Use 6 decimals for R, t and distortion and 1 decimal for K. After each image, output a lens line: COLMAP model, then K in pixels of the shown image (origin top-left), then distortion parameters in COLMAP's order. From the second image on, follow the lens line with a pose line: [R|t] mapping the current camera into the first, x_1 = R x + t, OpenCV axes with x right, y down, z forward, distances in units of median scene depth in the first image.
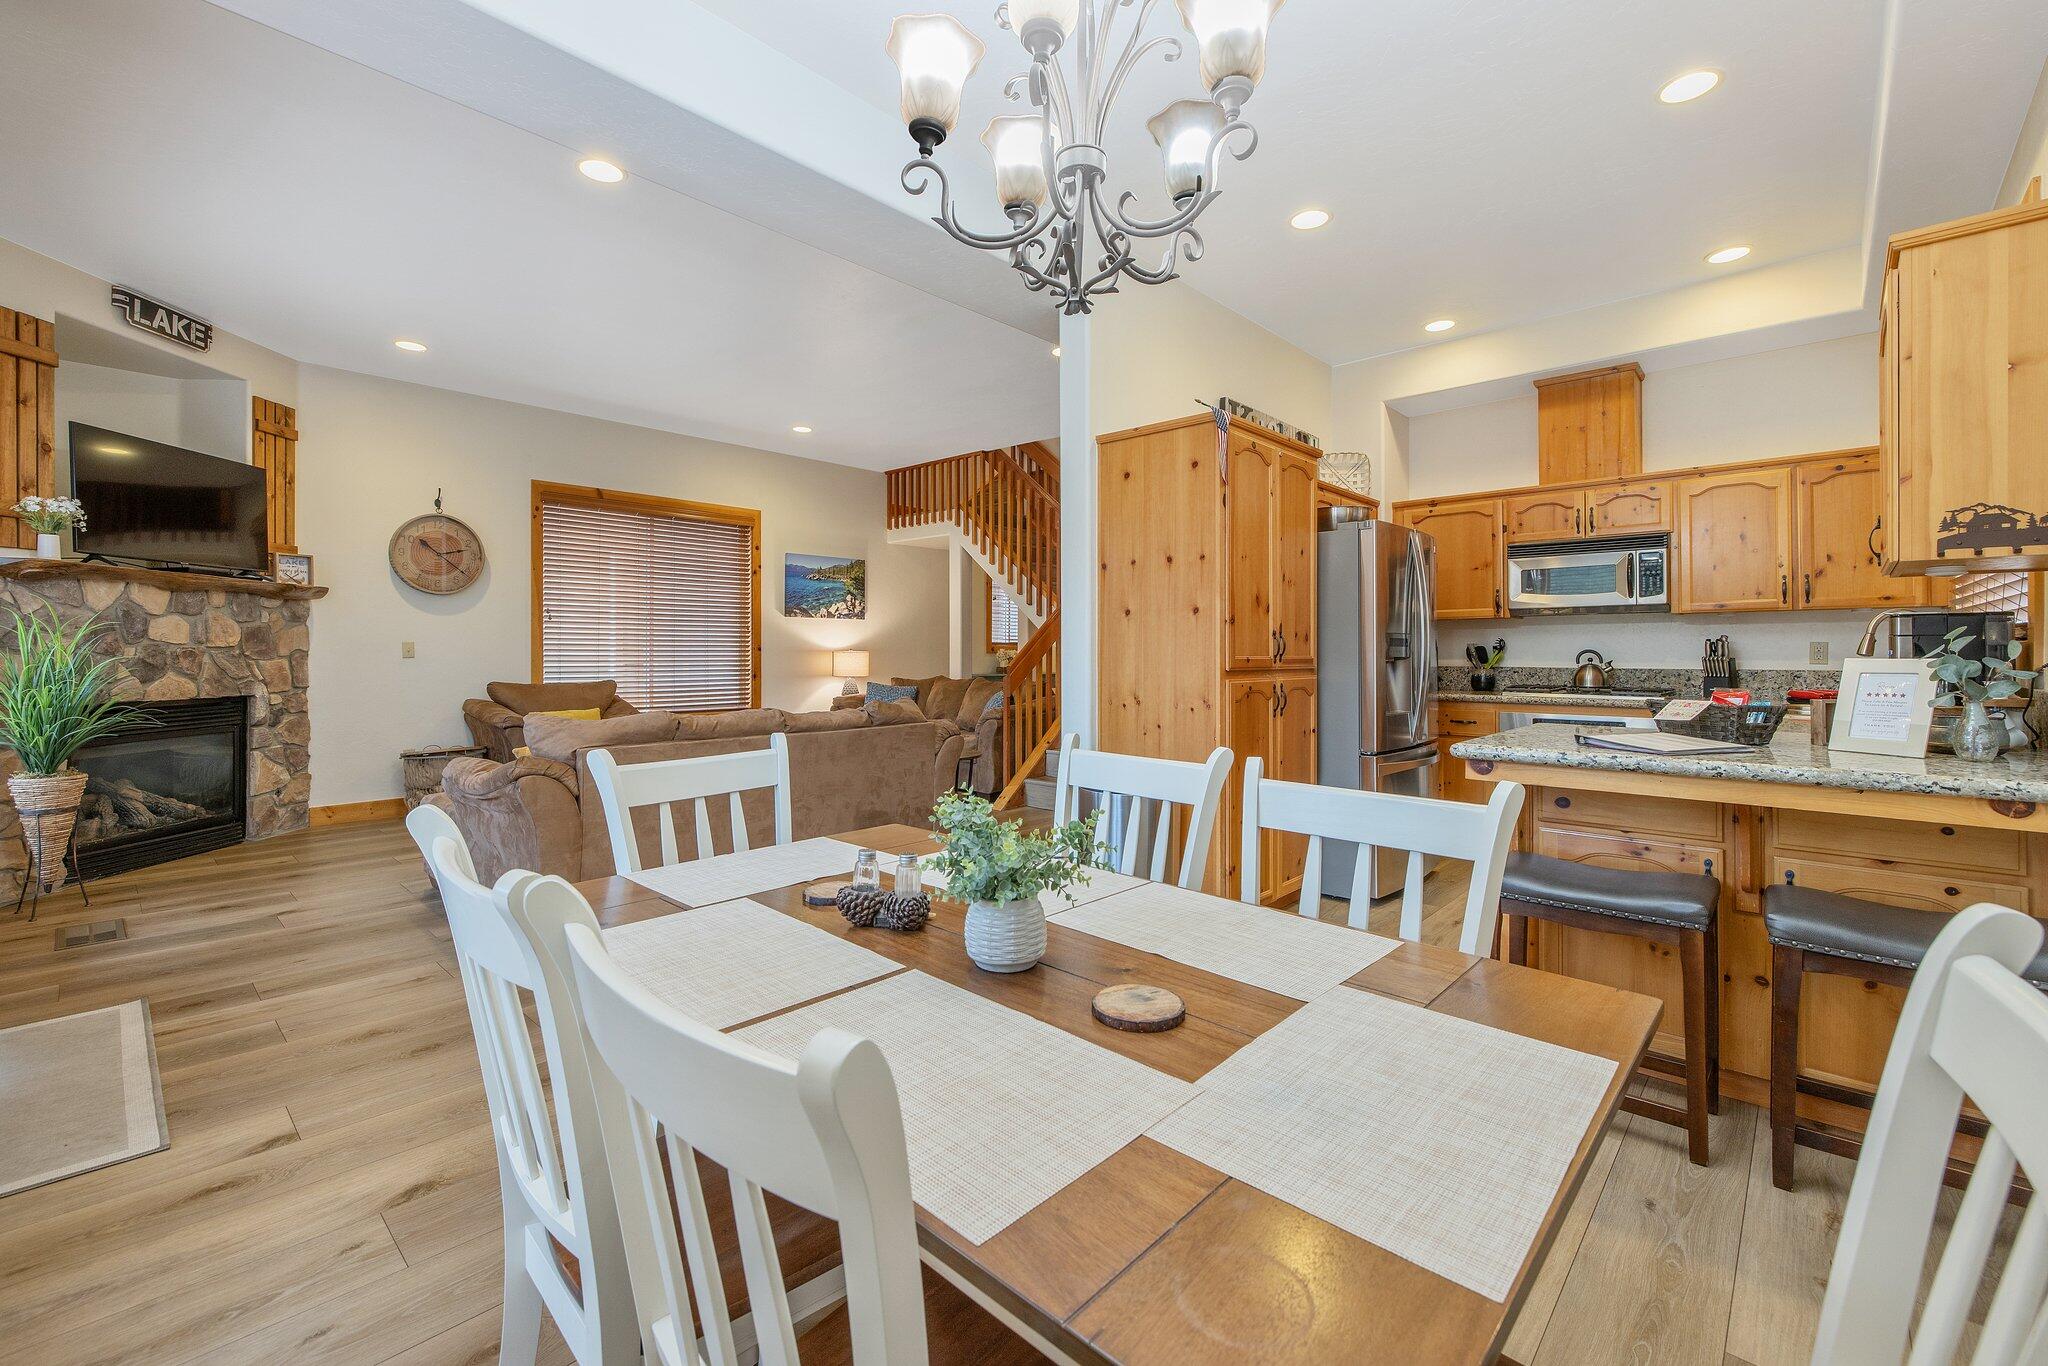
lens RADIAL K [[864.6, 0, 1023.6], [0, 864.6, 650.5], [0, 0, 1]] dist [0.000785, -0.000116]
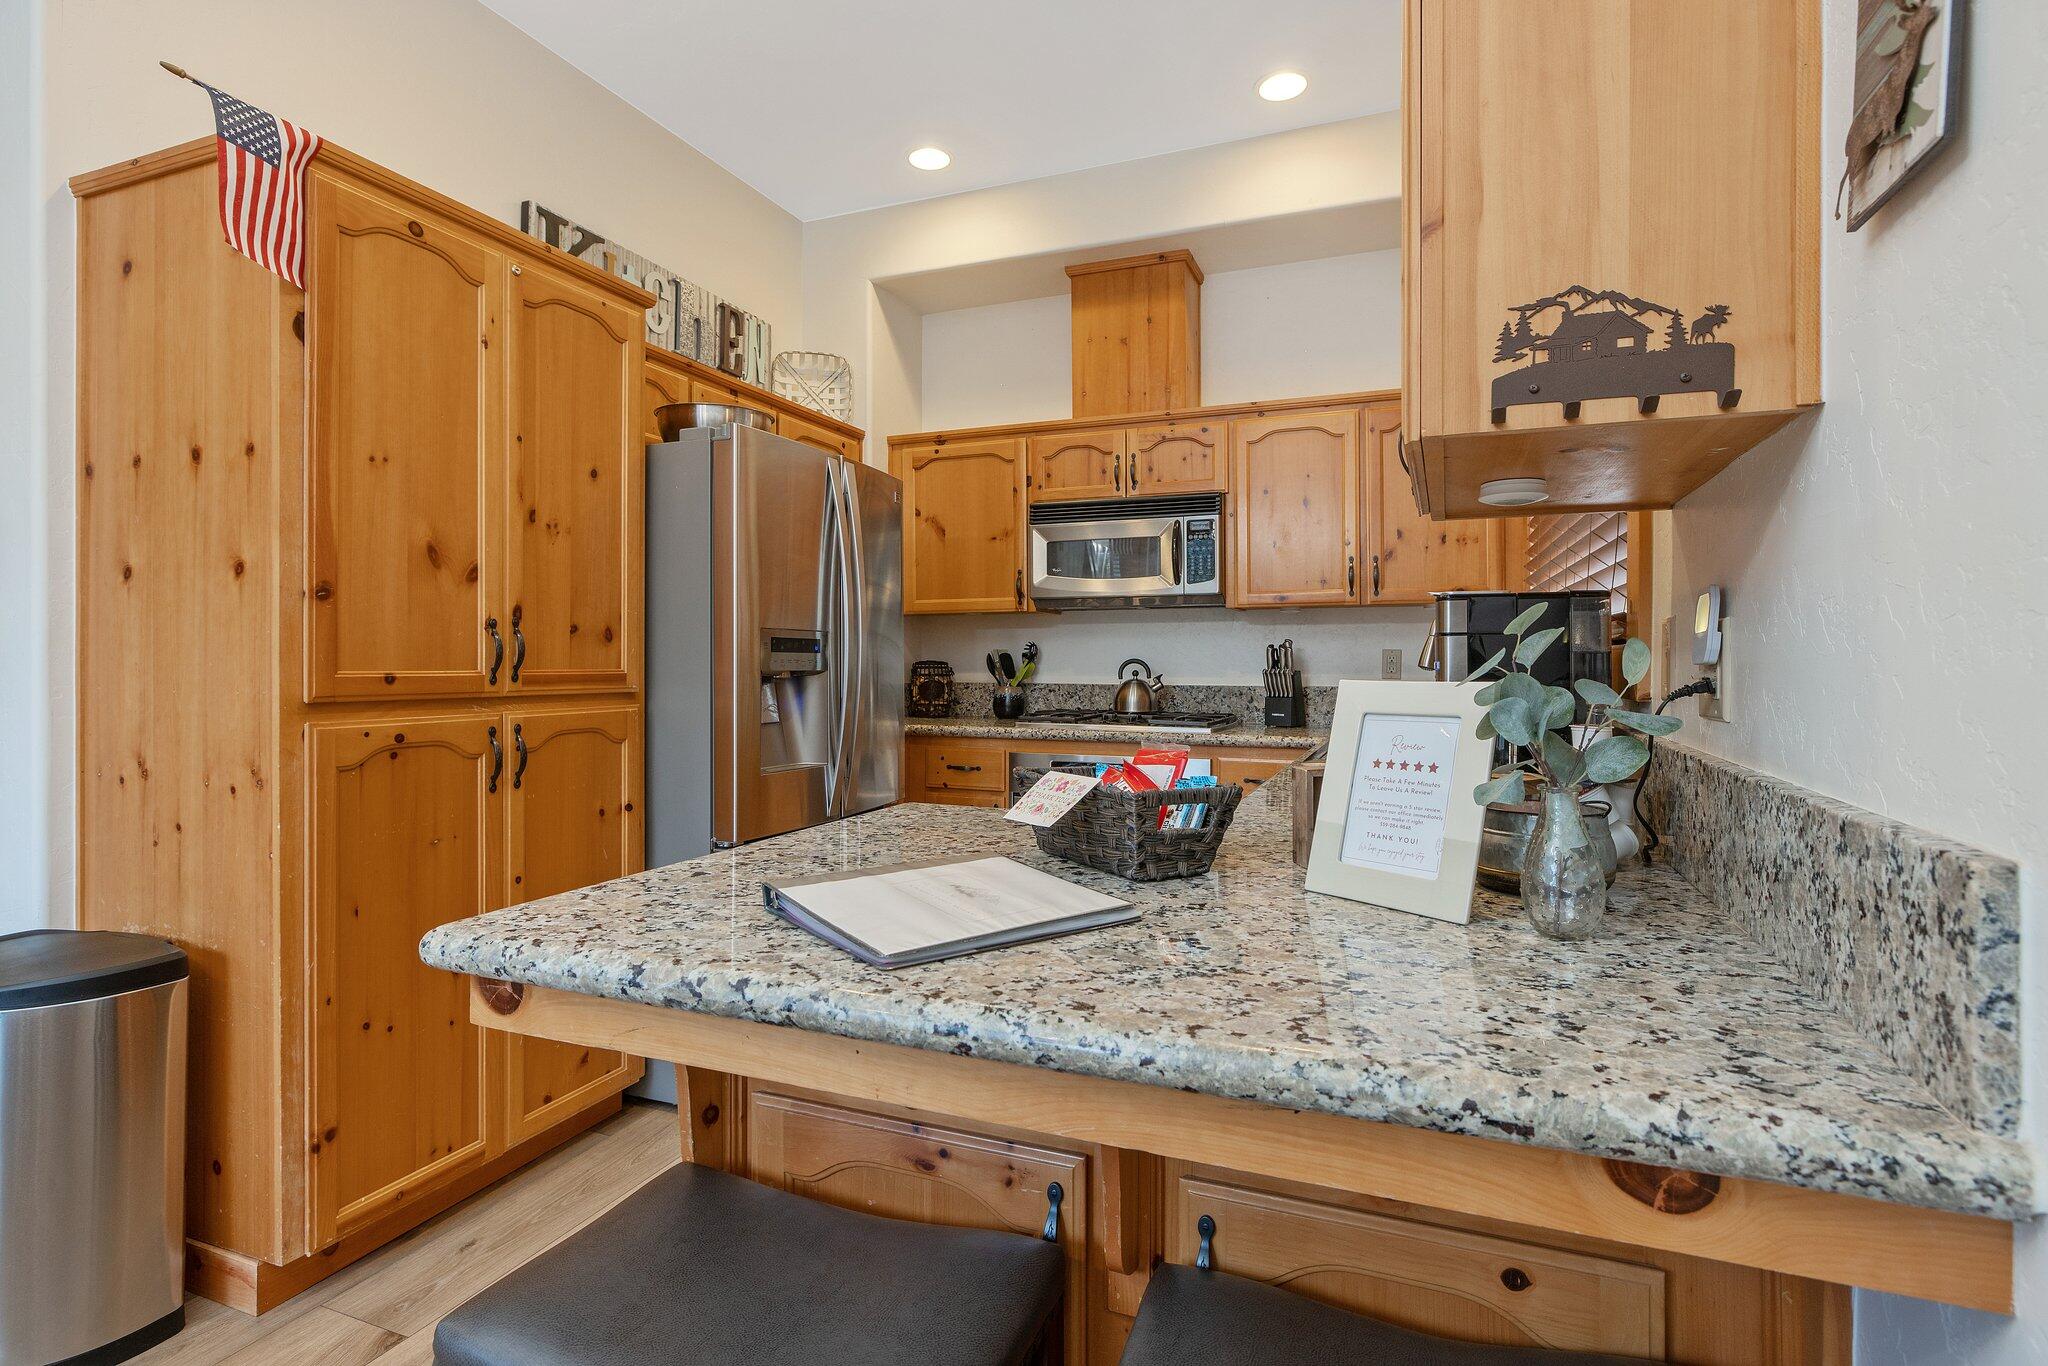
lens RADIAL K [[1022.1, 0, 1024.3], [0, 1022.1, 661.5], [0, 0, 1]] dist [-0.004034, 0.000296]
pose [[0.935421, 0.001863, 0.353530, 0.322358], [-0.002925, 0.999993, 0.002472, -0.000643], [-0.353523, -0.003346, 0.935420, 0.297917]]
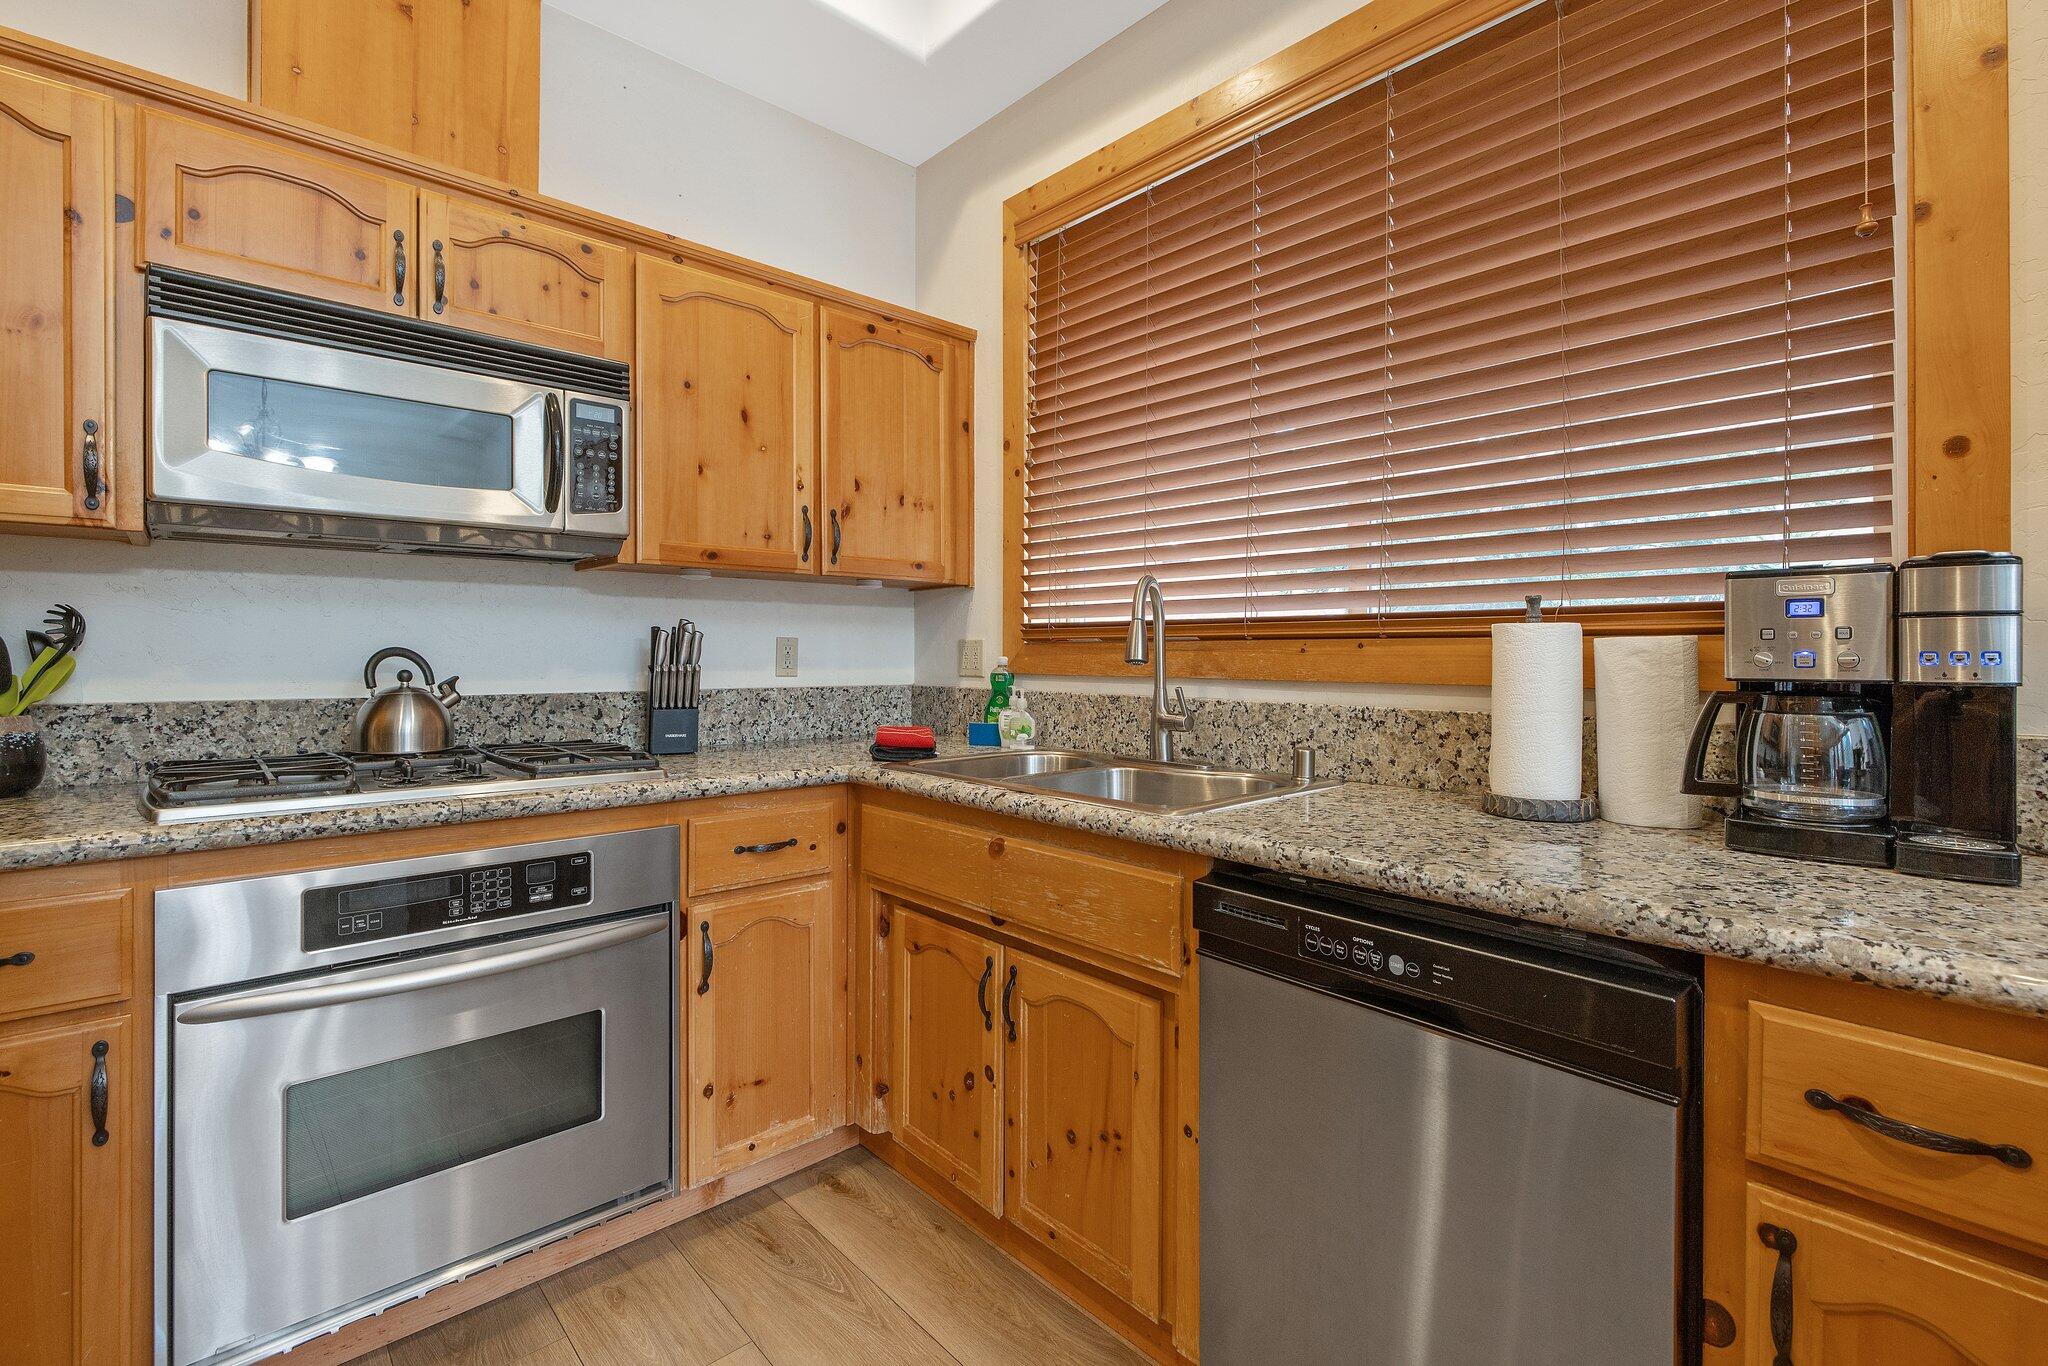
lens RADIAL K [[910.6, 0, 1024.6], [0, 910.6, 650.7], [0, 0, 1]] dist [-0.004941, 0.000326]
pose [[0.081379, 0.005160, 0.996670, 0.350298], [-0.003683, 0.999981, -0.004876, 0.001440], [-0.996676, -0.003274, 0.081397, 0.827243]]
